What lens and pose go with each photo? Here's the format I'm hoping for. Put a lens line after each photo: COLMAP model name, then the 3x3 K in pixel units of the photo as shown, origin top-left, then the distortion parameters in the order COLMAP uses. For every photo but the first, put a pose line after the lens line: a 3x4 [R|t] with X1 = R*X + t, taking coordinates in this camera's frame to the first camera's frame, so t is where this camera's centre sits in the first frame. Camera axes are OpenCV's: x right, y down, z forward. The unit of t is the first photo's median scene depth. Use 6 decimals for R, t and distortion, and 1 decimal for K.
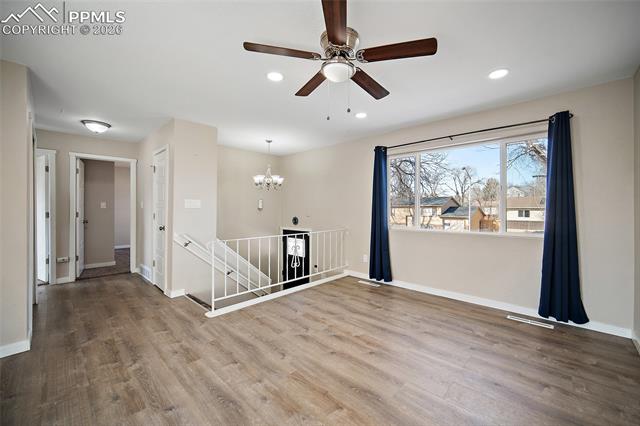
lens RADIAL K [[257.7, 0, 325.7], [0, 257.7, 211.0], [0, 0, 1]] dist [-0.003940, 0.000065]
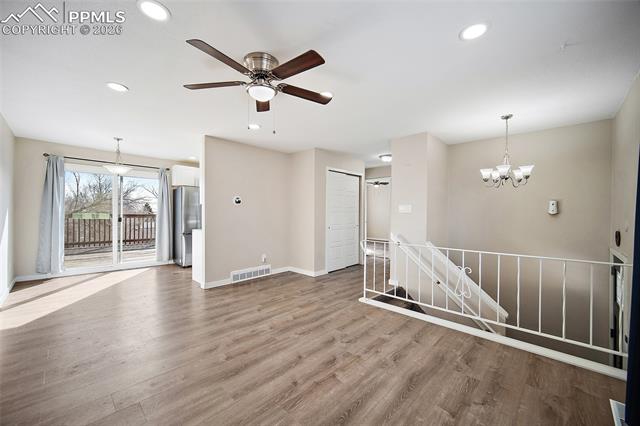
lens RADIAL K [[257.7, 0, 326.0], [0, 257.7, 210.8], [0, 0, 1]] dist [-0.003940, 0.000065]
pose [[-0.003631, -0.002556, -0.999990, 0.861216], [-0.020132, 0.999794, -0.002482, -0.009308], [0.999791, 0.020123, -0.003682, 0.923654]]
